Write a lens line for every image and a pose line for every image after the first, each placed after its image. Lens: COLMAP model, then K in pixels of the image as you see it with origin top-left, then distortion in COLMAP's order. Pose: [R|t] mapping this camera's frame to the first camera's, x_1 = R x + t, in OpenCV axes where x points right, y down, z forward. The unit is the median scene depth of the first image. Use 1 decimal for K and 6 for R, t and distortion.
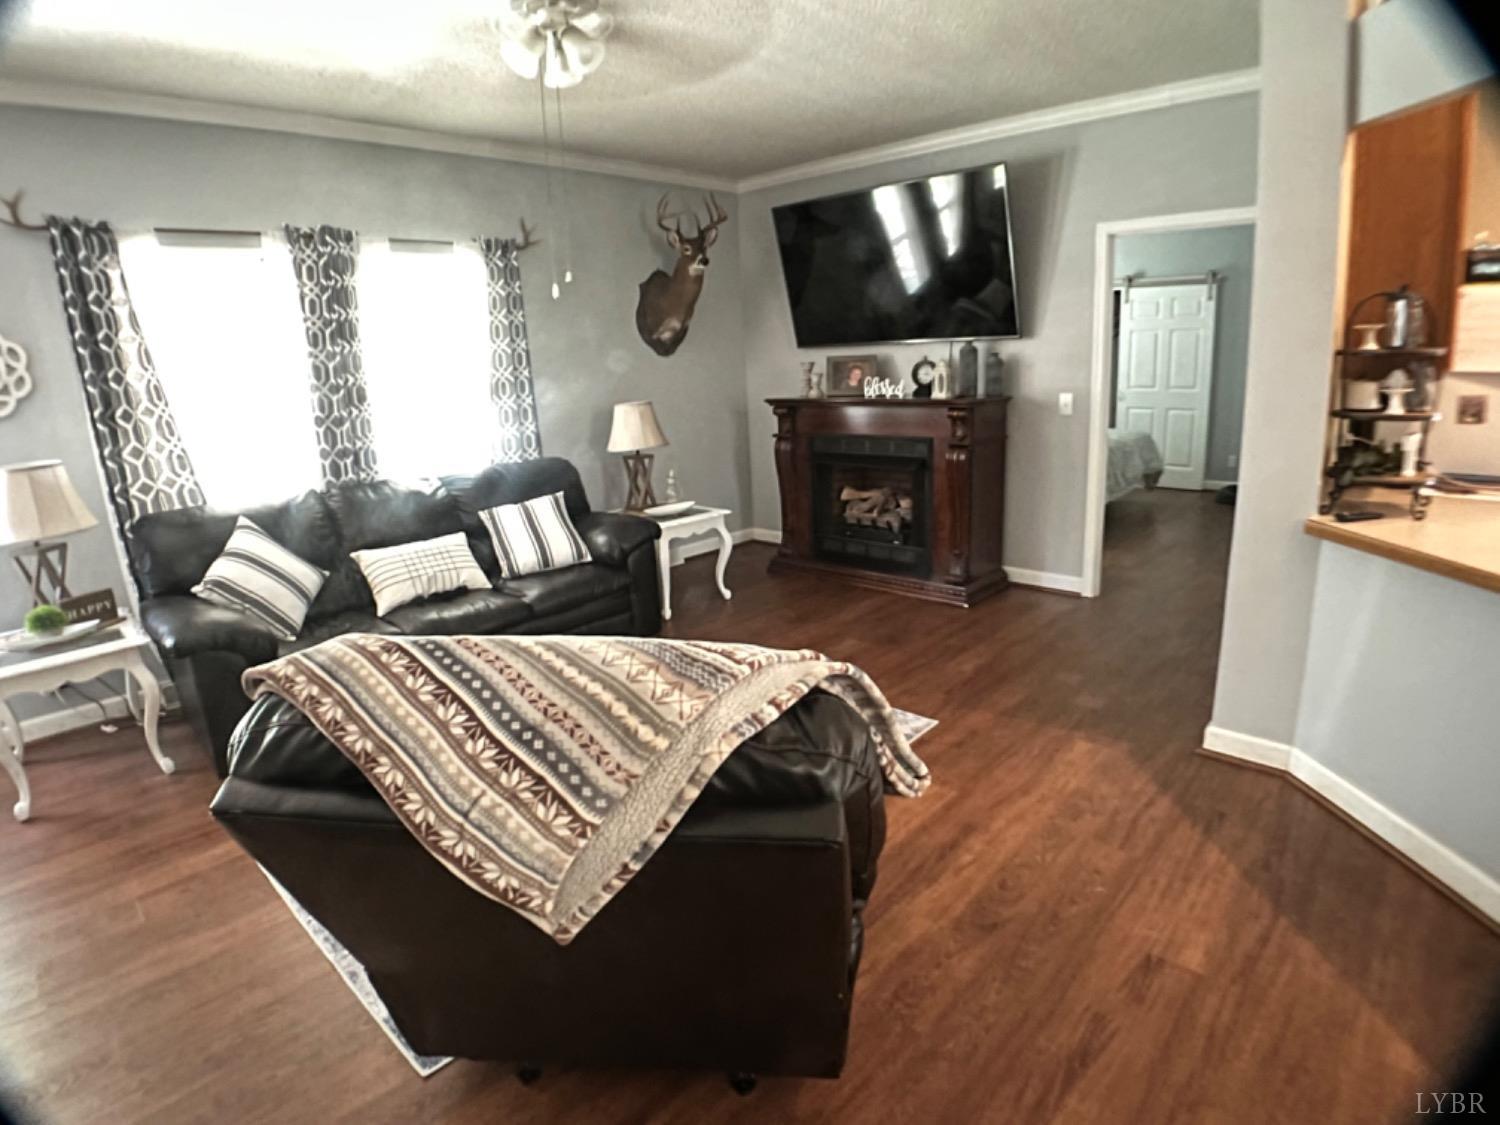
lens RADIAL K [[795.8, 0, 744.0], [0, 795.8, 544.4], [0, 0, 1]] dist [-0.107269, 0.023457]
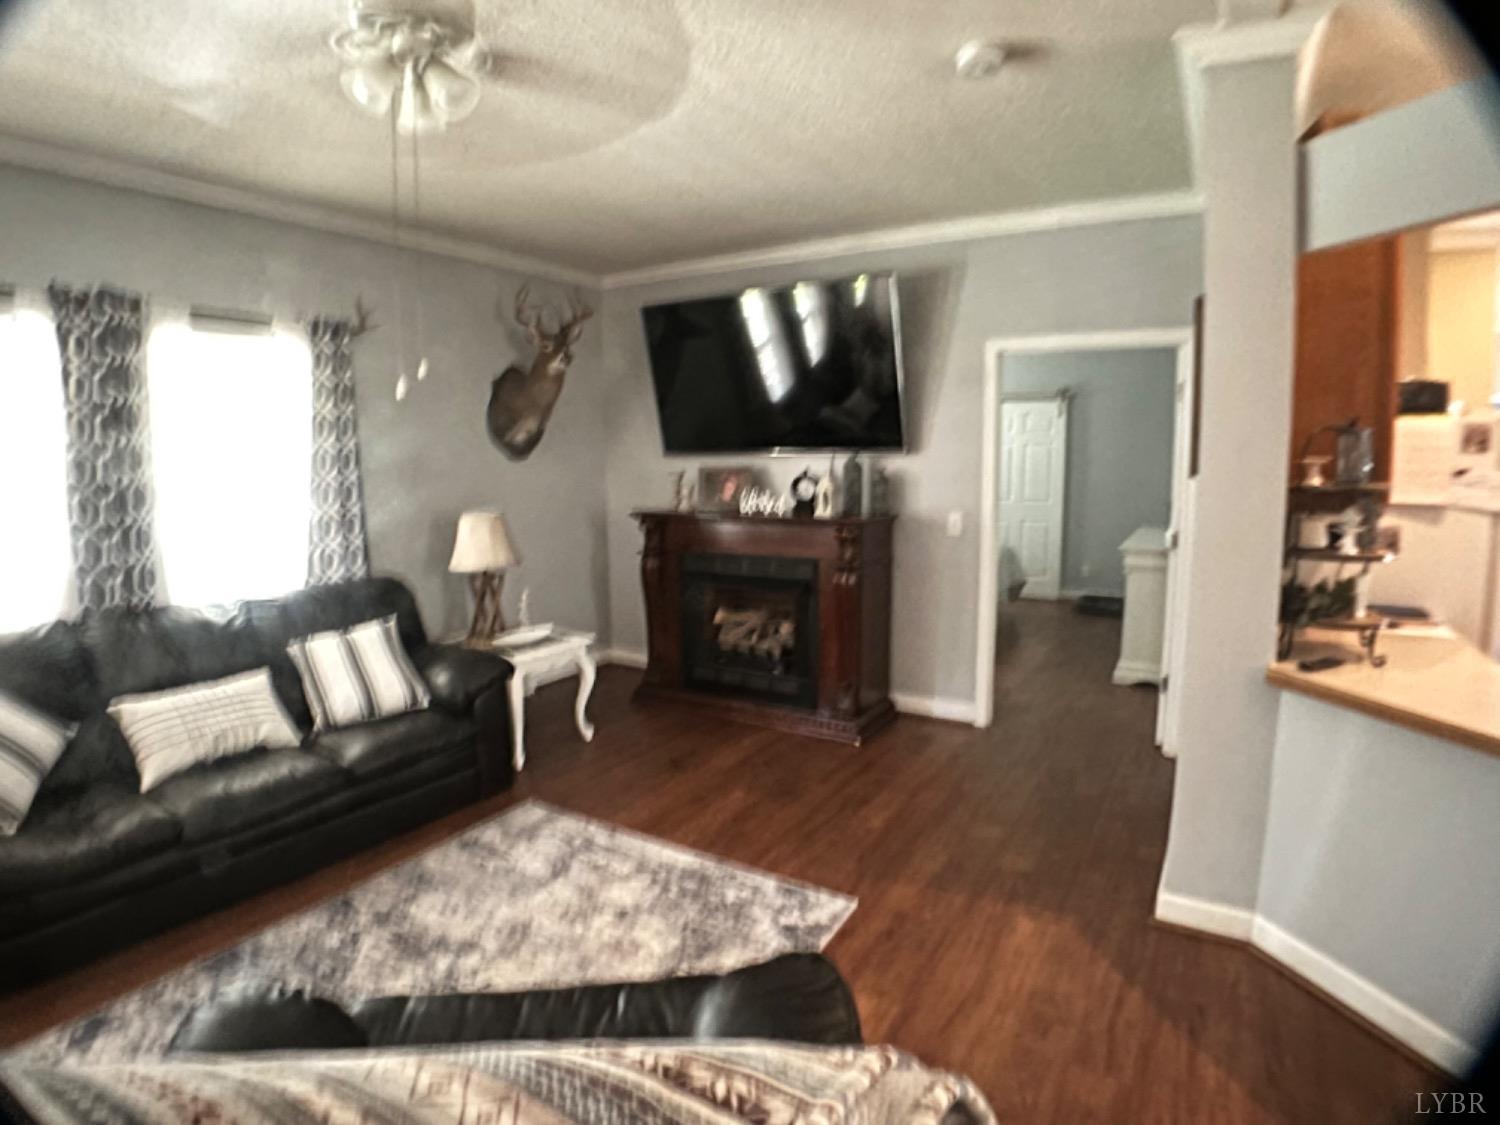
lens RADIAL K [[795.8, 0, 744.0], [0, 795.8, 544.4], [0, 0, 1]] dist [-0.107269, 0.023457]
pose [[0.979848, 0.013280, 0.199303, -0.037573], [0.010854, 0.992773, -0.119514, -0.049745], [-0.199450, 0.119269, 0.972623, 0.135894]]
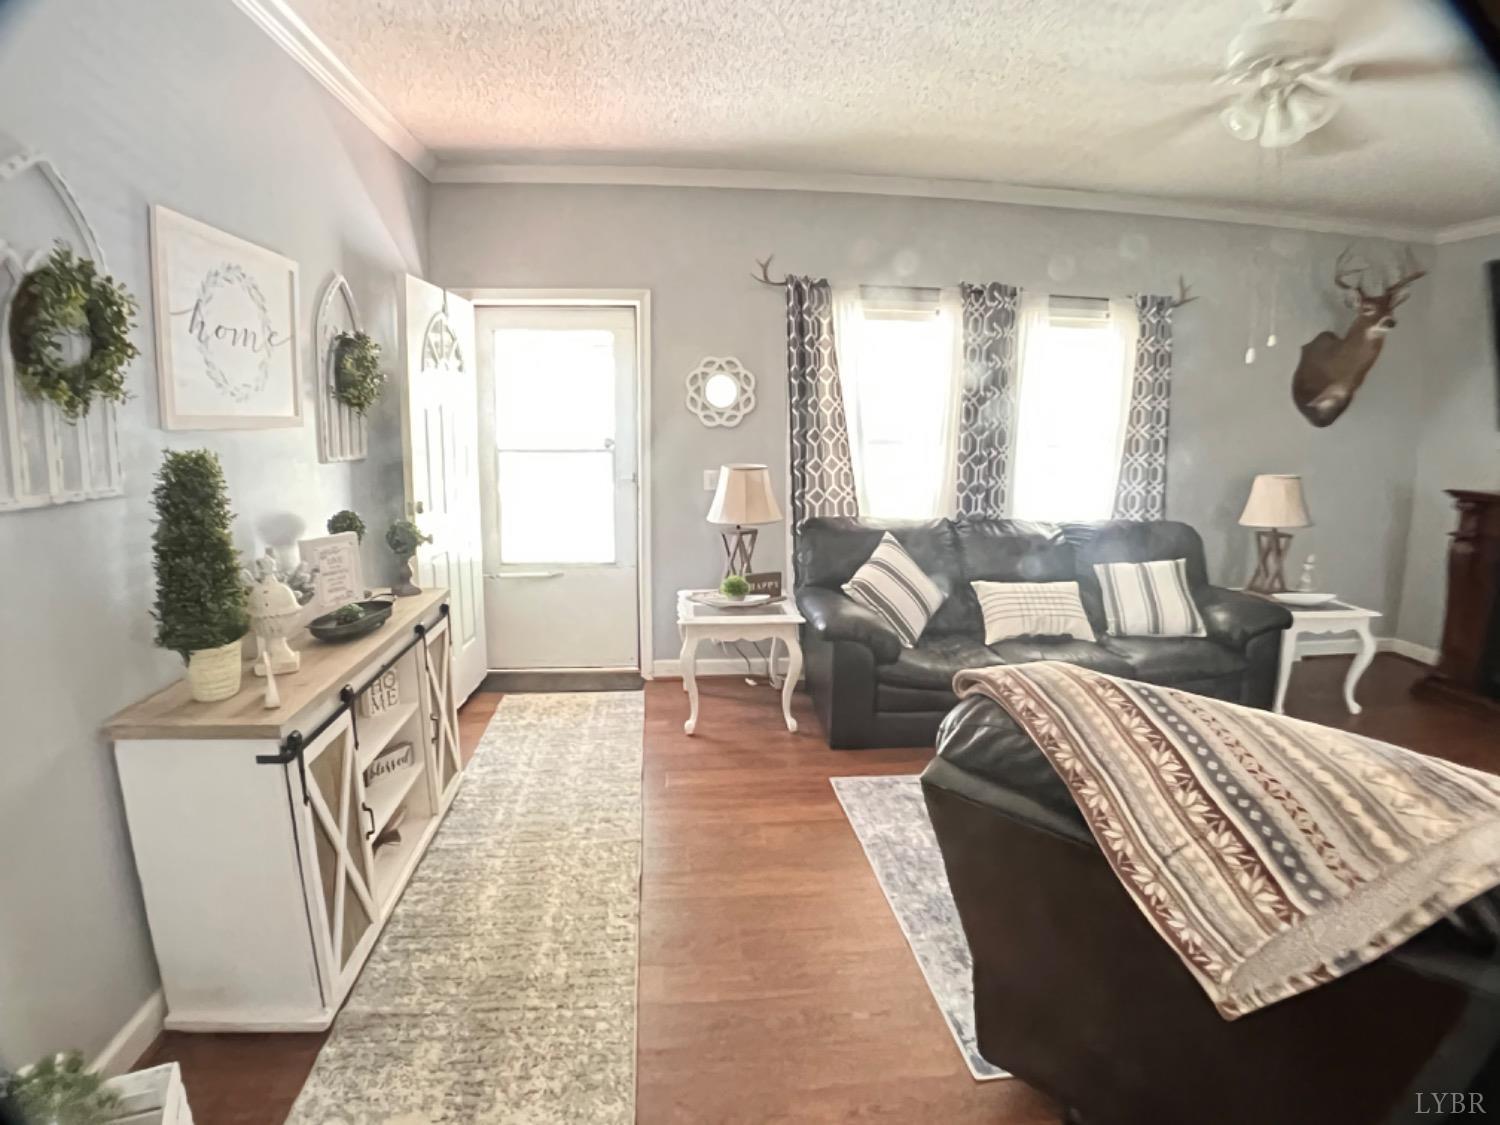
lens RADIAL K [[792.9, 0, 751.2], [0, 792.9, 546.4], [0, 0, 1]] dist [-0.112123, 0.020701]
pose [[0.759406, 0.157372, -0.631297, -0.052506], [-0.192509, 0.981209, 0.013025, 0.007785], [0.621484, 0.111639, 0.775432, -0.045014]]
